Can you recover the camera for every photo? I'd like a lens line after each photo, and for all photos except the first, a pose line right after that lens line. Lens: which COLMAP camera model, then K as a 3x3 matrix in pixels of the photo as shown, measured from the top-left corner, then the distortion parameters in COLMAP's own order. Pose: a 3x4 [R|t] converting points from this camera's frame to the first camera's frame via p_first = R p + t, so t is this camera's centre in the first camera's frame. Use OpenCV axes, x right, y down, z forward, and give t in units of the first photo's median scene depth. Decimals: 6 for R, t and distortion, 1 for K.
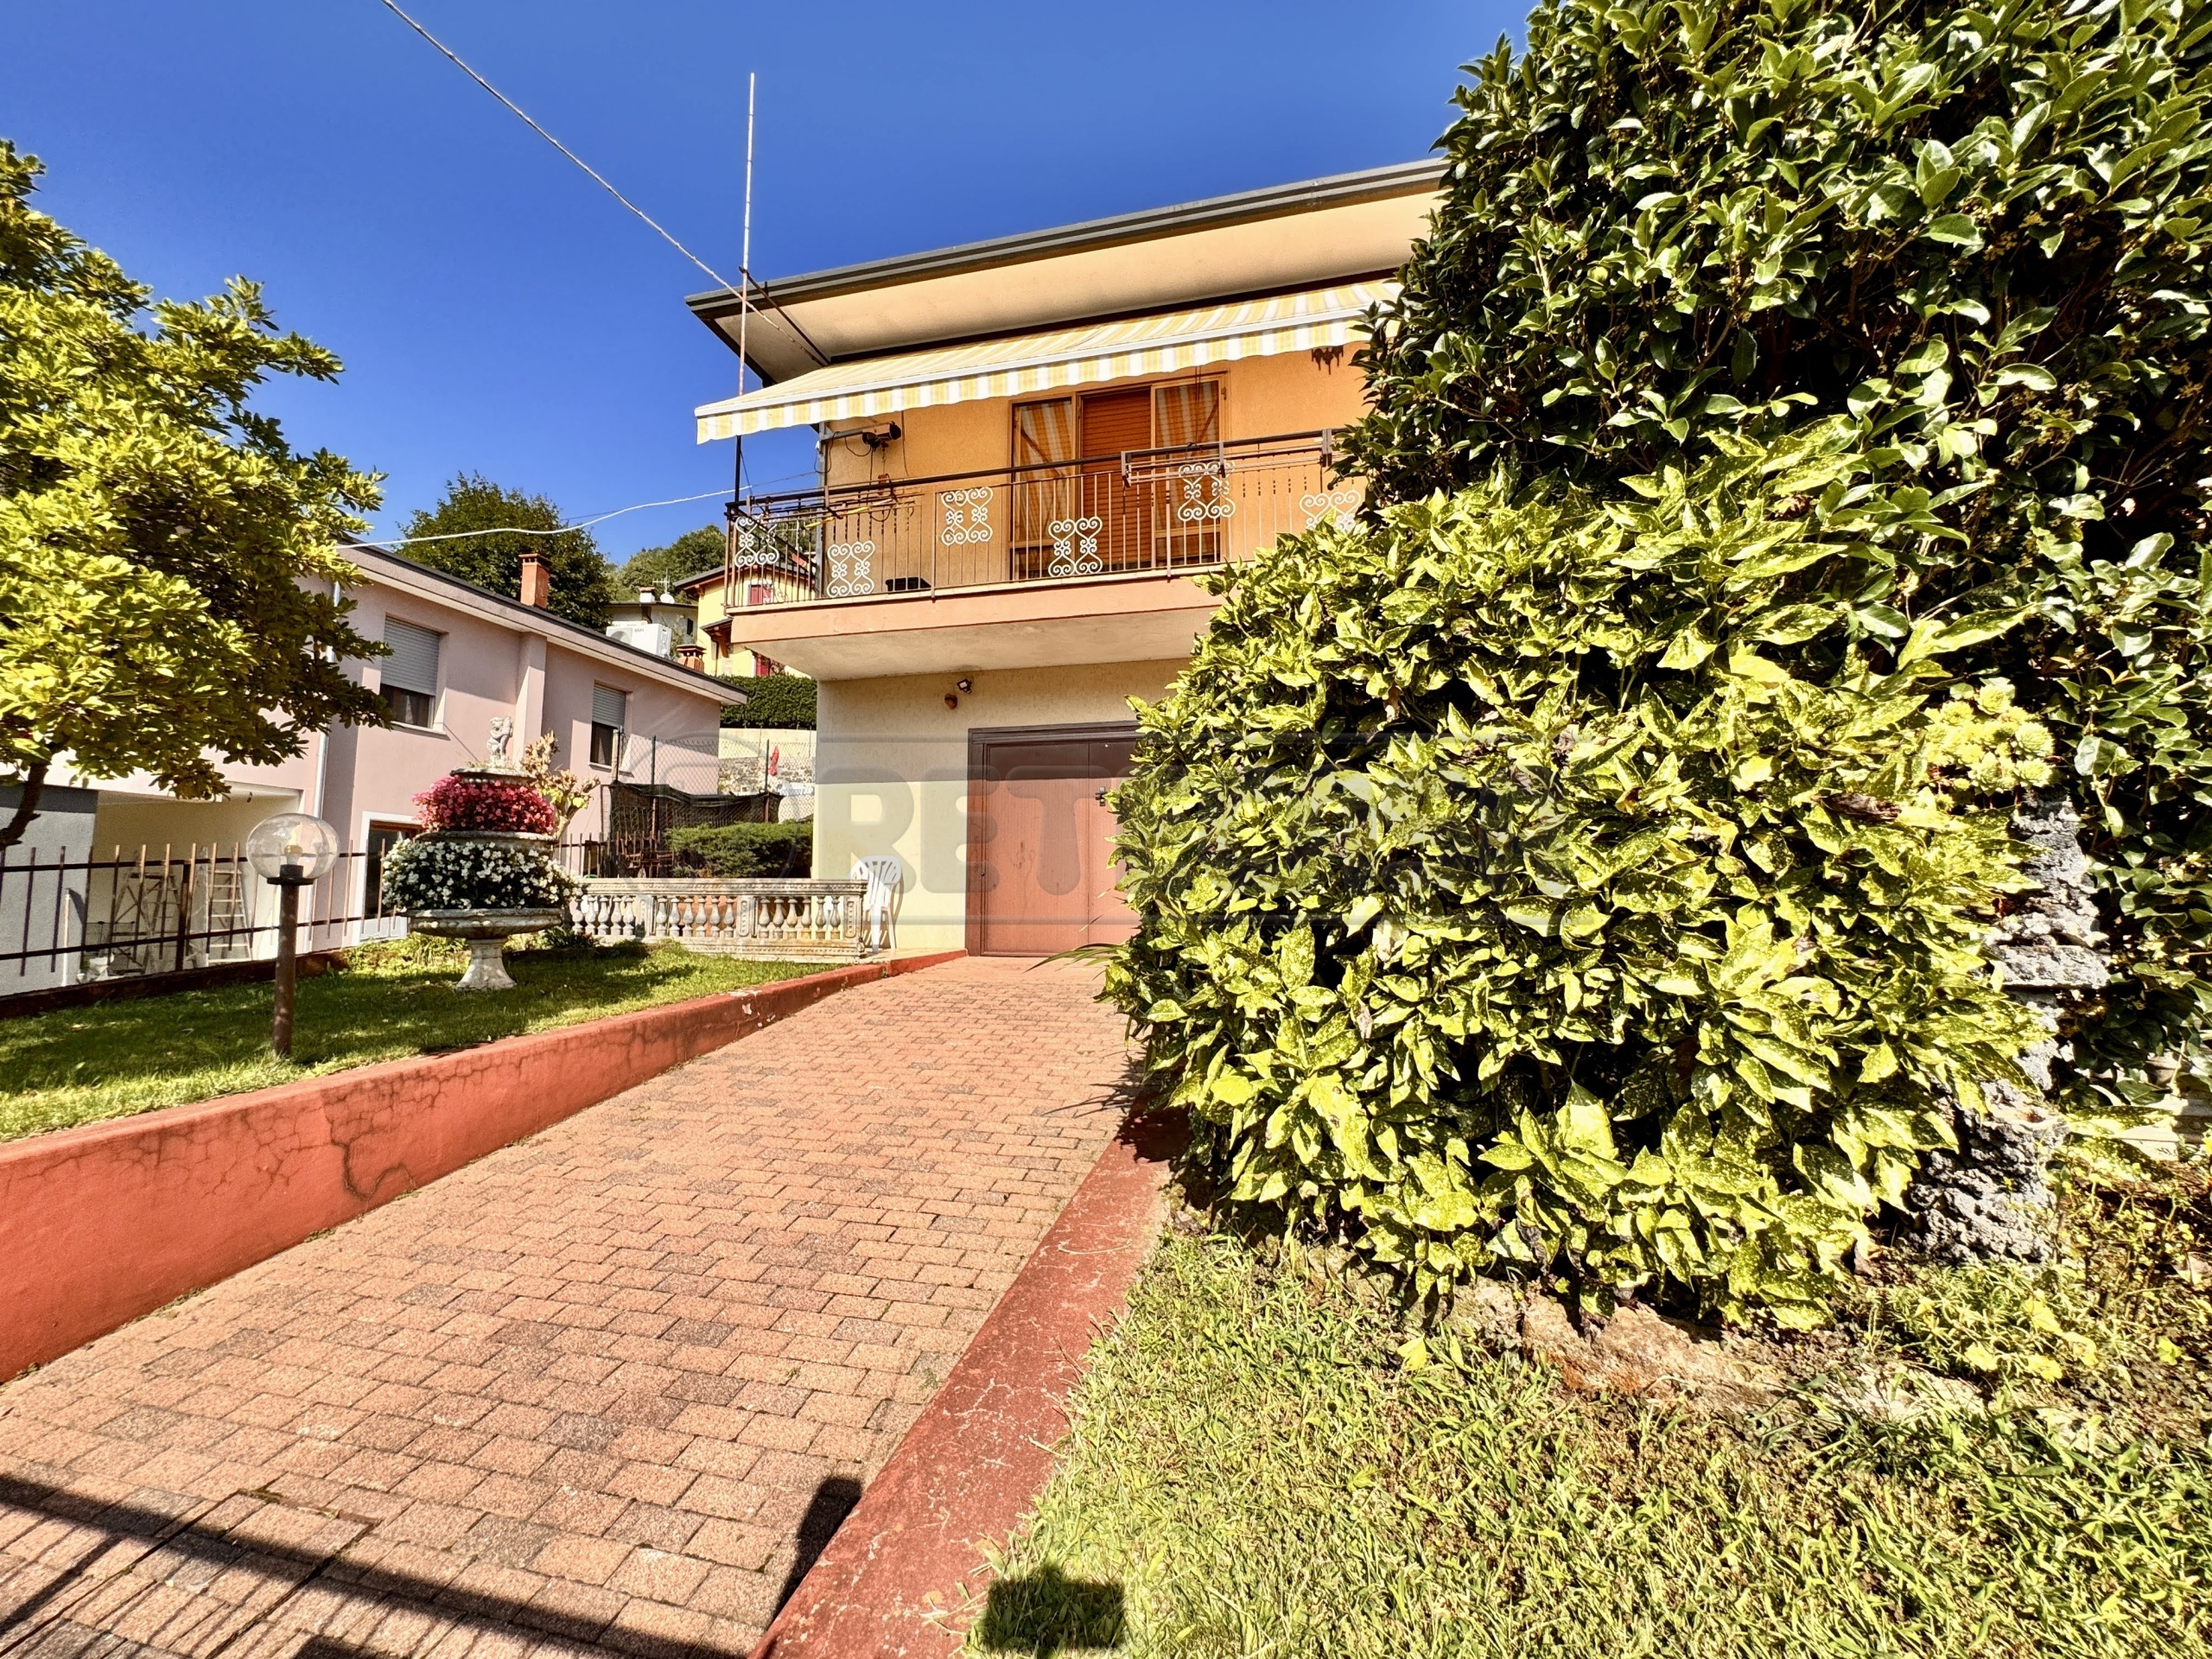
lens RADIAL K [[887.1, 0, 1110.9], [0, 887.1, 836.3], [0, 0, 1]] dist [-0.003038, 0.000016]
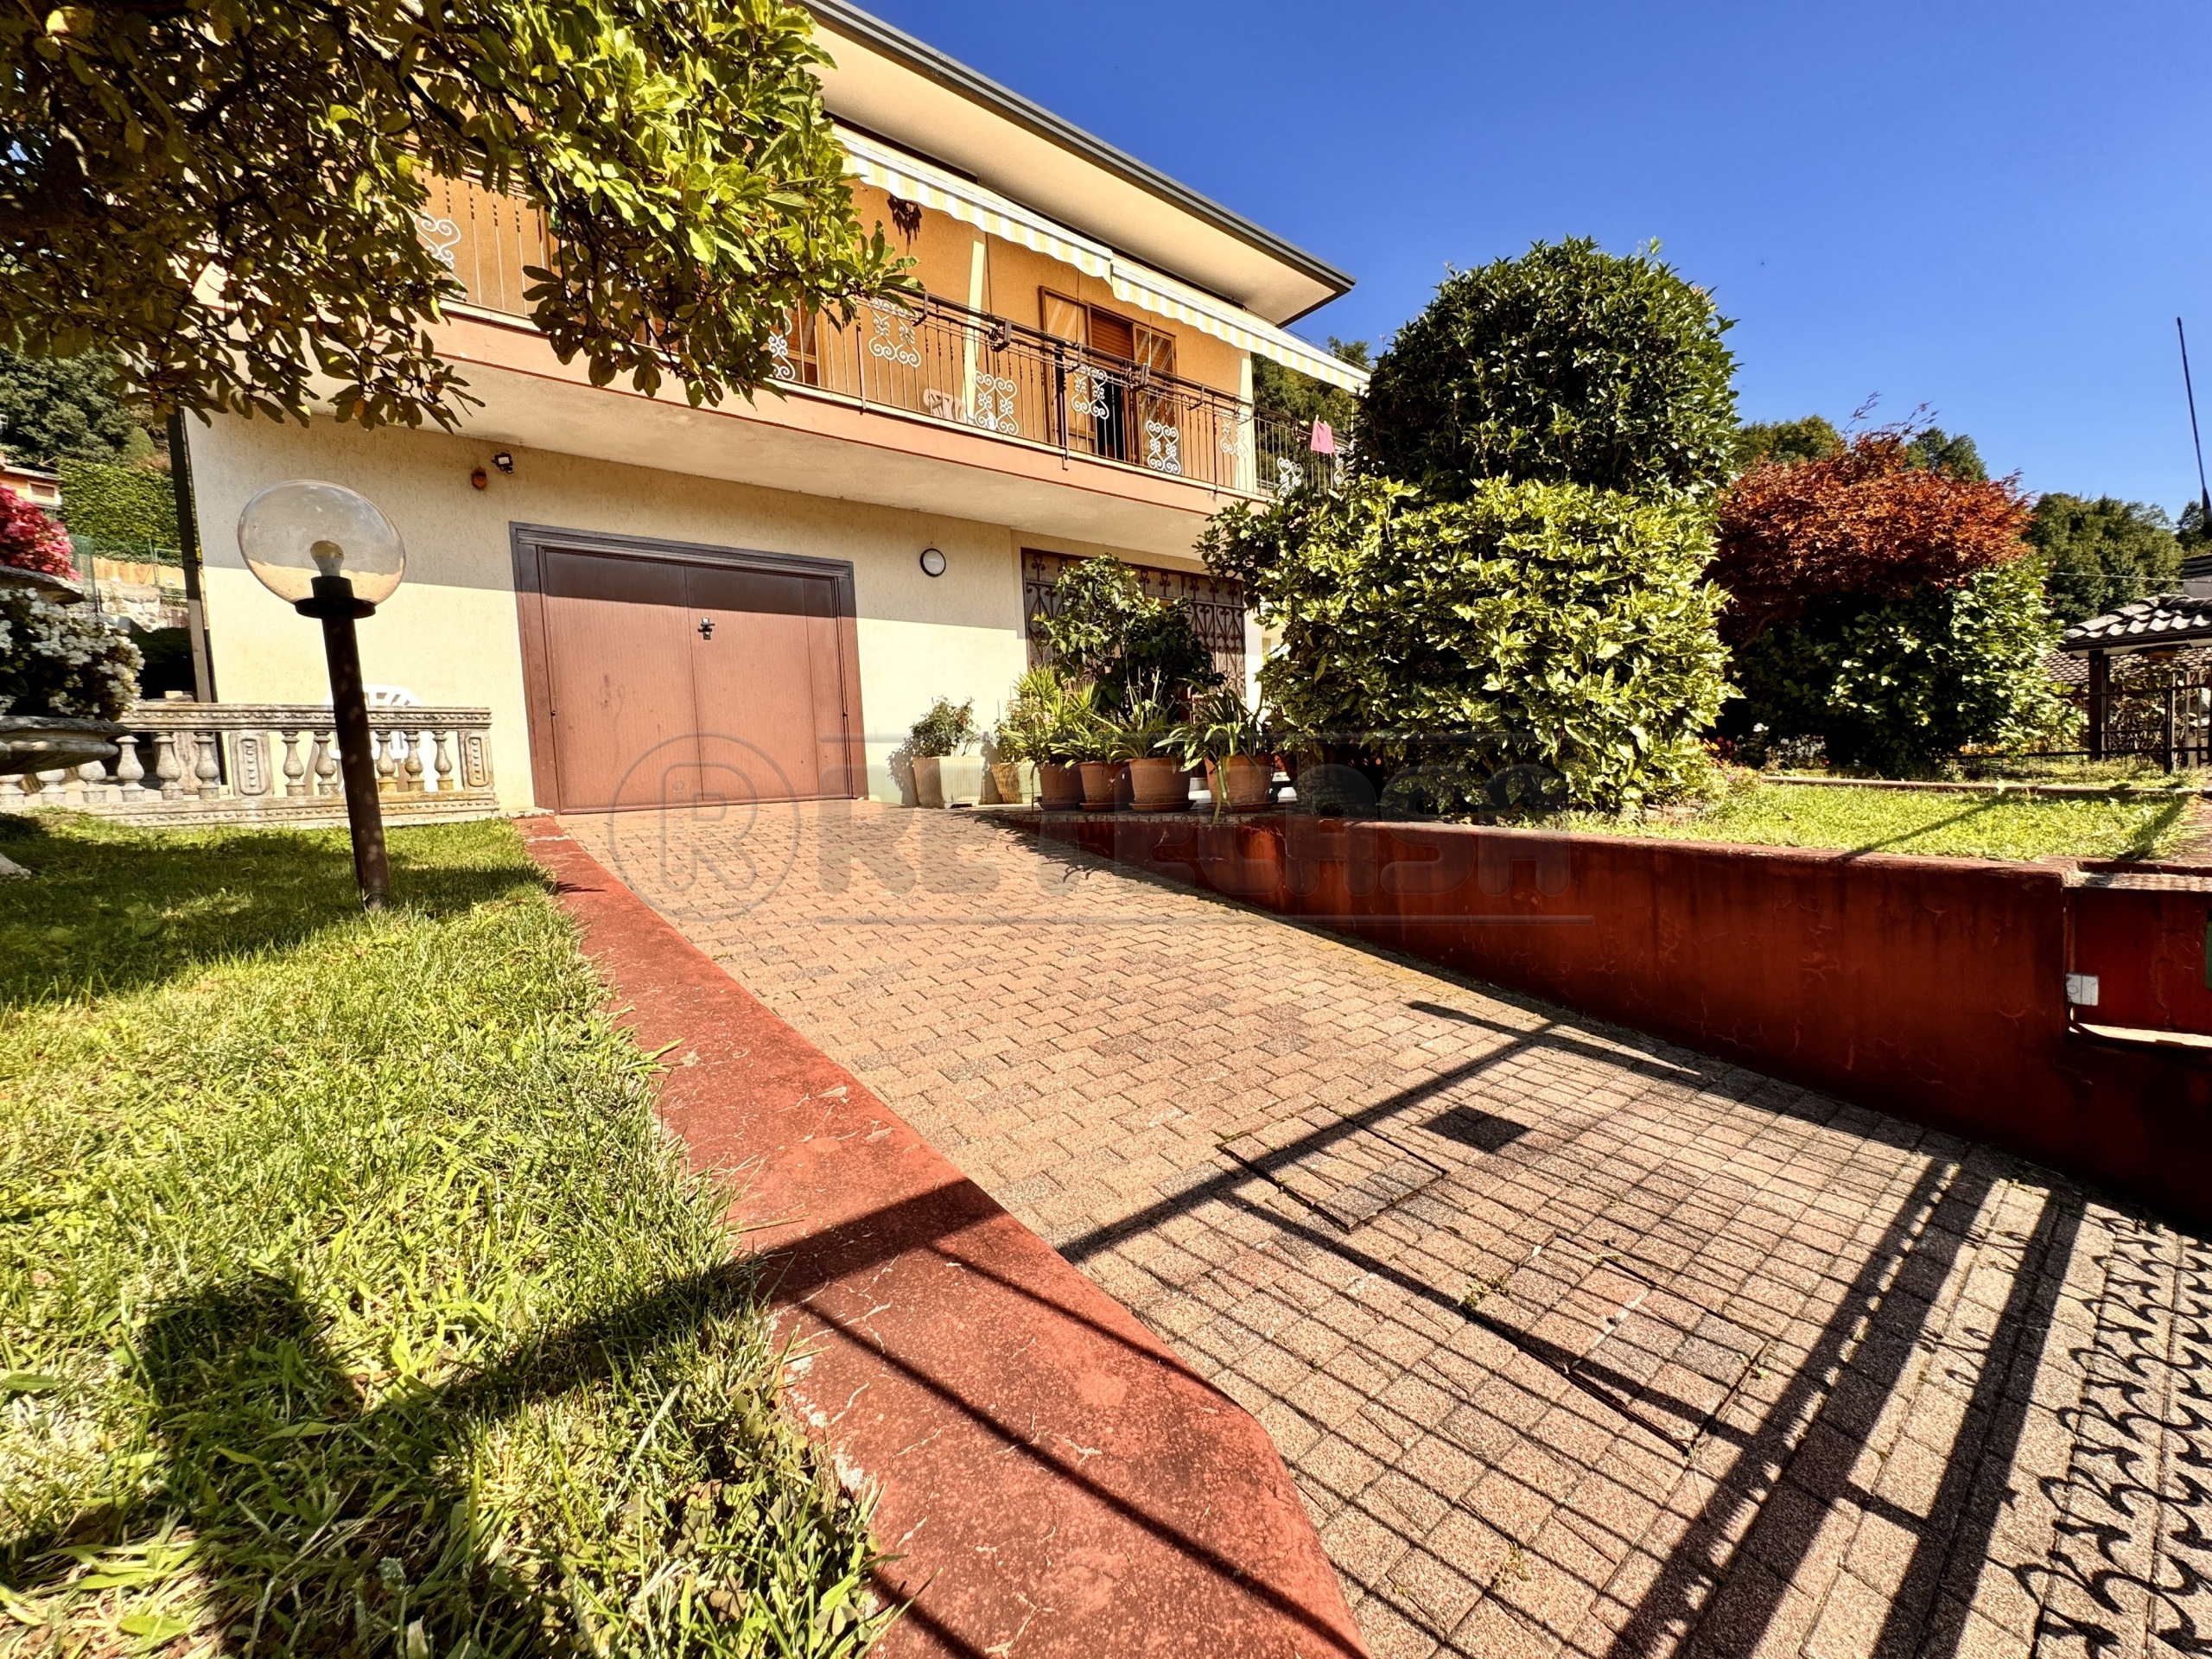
lens RADIAL K [[887.1, 0, 1108.5], [0, 887.1, 828.6], [0, 0, 1]] dist [-0.003038, 0.000016]
pose [[0.605309, -0.079865, 0.791974, -1.089577], [-0.007444, 0.994342, 0.105962, 0.129451], [-0.795956, -0.070035, 0.601290, 0.266702]]
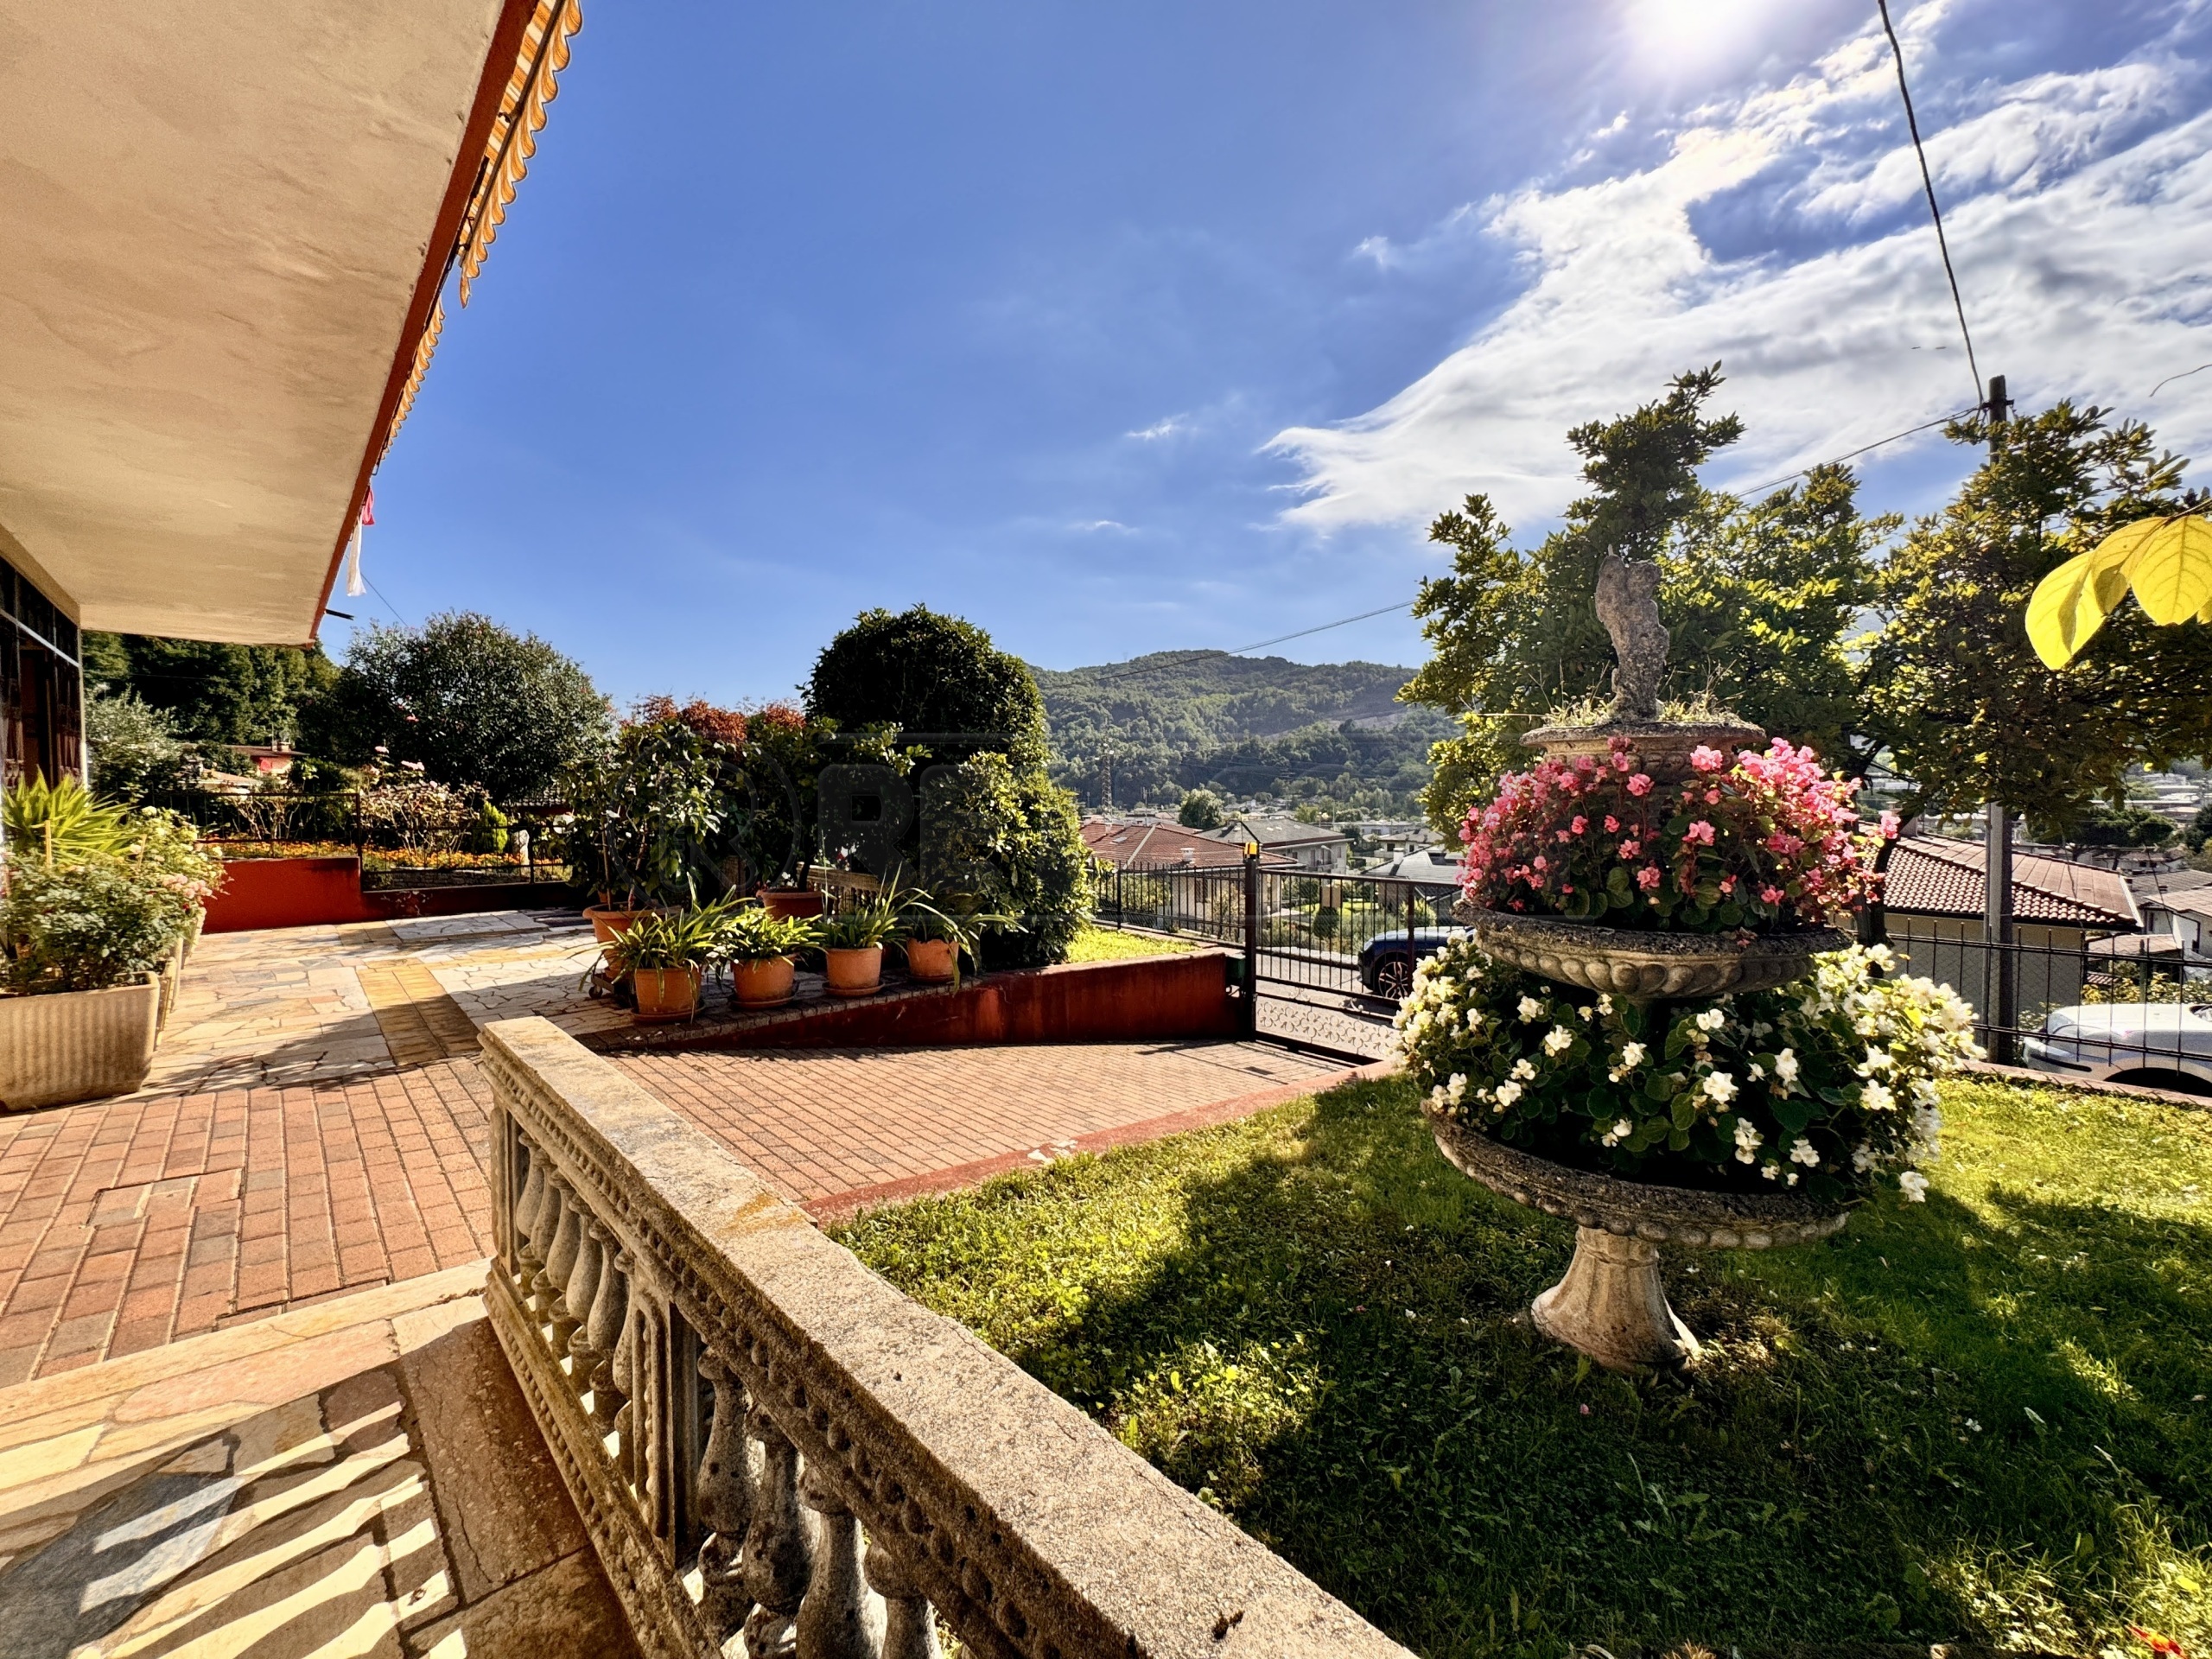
lens RADIAL K [[887.1, 0, 1114.3], [0, 887.1, 837.2], [0, 0, 1]] dist [-0.003038, 0.000016]
pose [[-0.842693, -0.030248, 0.537544, -1.129066], [-0.045068, 0.998879, -0.014444, -0.024967], [-0.536505, -0.036398, -0.843112, 2.201257]]
